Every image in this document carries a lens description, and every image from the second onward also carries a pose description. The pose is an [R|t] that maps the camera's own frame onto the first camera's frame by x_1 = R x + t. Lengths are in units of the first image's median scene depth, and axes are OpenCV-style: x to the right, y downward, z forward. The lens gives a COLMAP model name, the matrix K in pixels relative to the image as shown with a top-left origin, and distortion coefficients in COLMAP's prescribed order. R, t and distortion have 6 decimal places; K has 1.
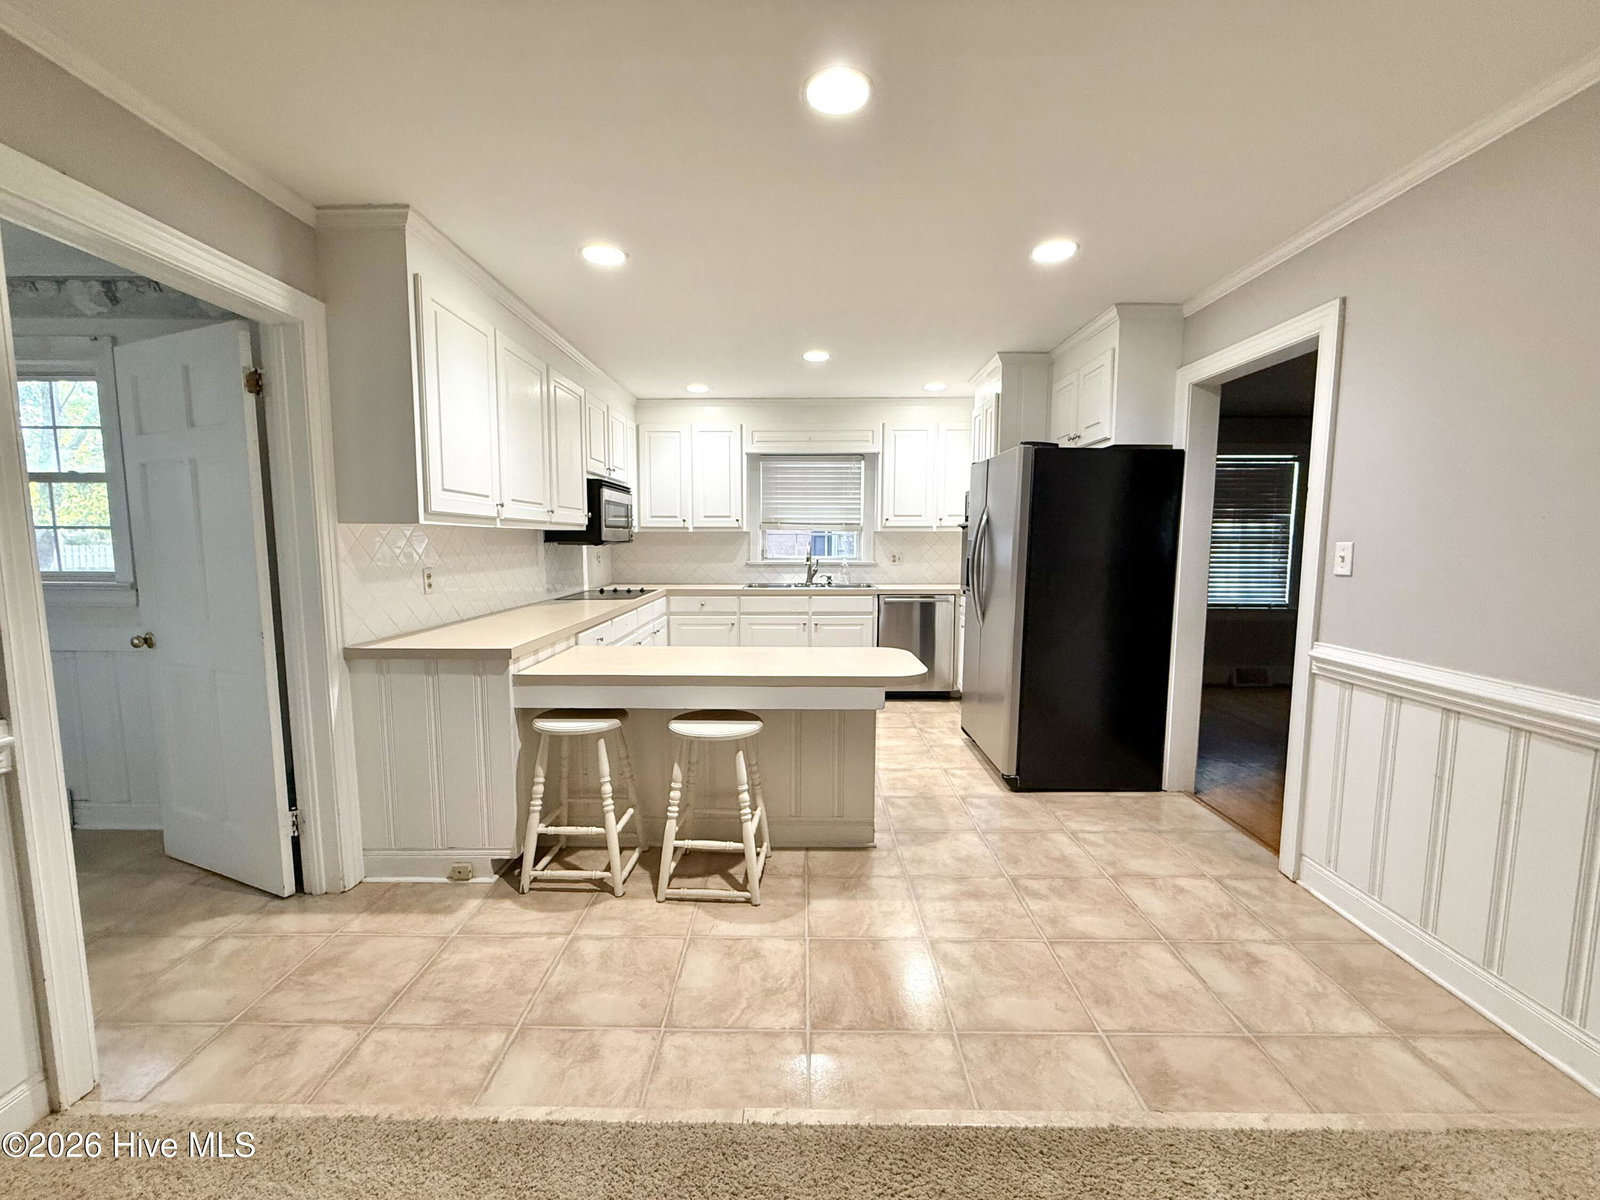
lens RADIAL K [[644.7, 0, 798.2], [0, 644.7, 601.5], [0, 0, 1]] dist [0.001015, 0.000051]
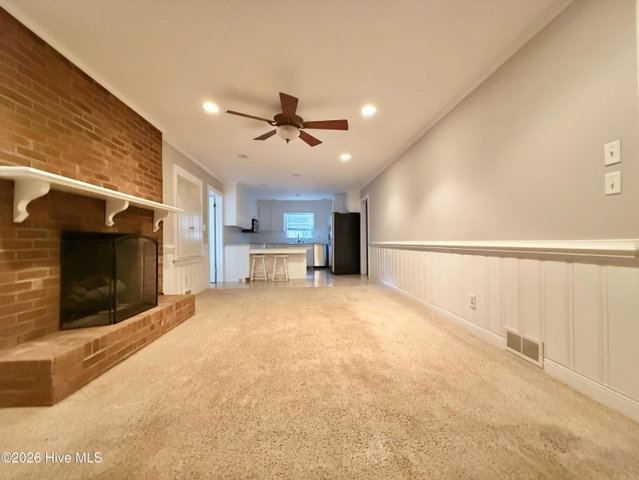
lens RADIAL K [[256.5, 0, 319.2], [0, 256.5, 240.3], [0, 0, 1]] dist [-0.000046, 0.000000]
pose [[0.997267, -0.011357, 0.072999, 0.059465], [0.019057, 0.994219, -0.105668, 0.270070], [-0.071377, 0.106771, 0.991718, -1.379550]]
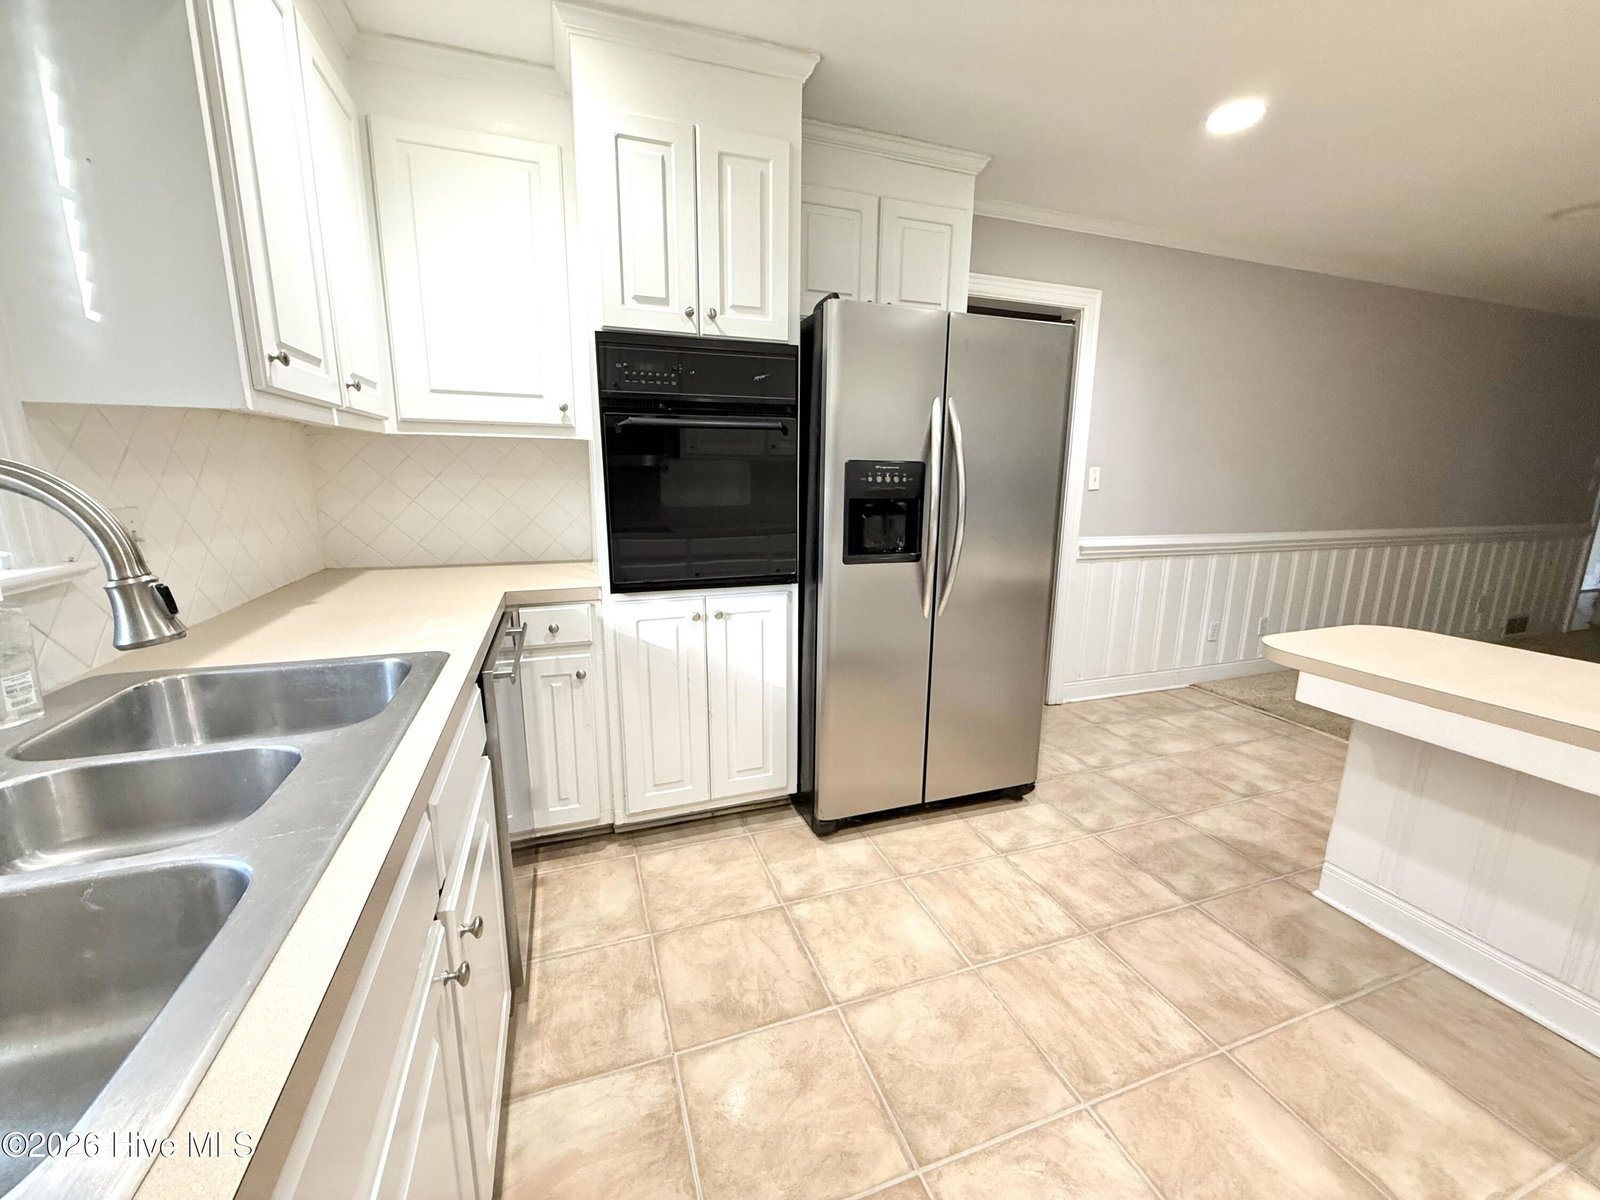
lens RADIAL K [[644.7, 0, 798.9], [0, 644.7, 599.0], [0, 0, 1]] dist [0.001015, 0.000051]
pose [[-0.345927, -0.193784, 0.918032, -0.273626], [0.083667, 0.968170, 0.235894, -0.161844], [-0.934524, 0.158411, -0.318703, 1.721684]]
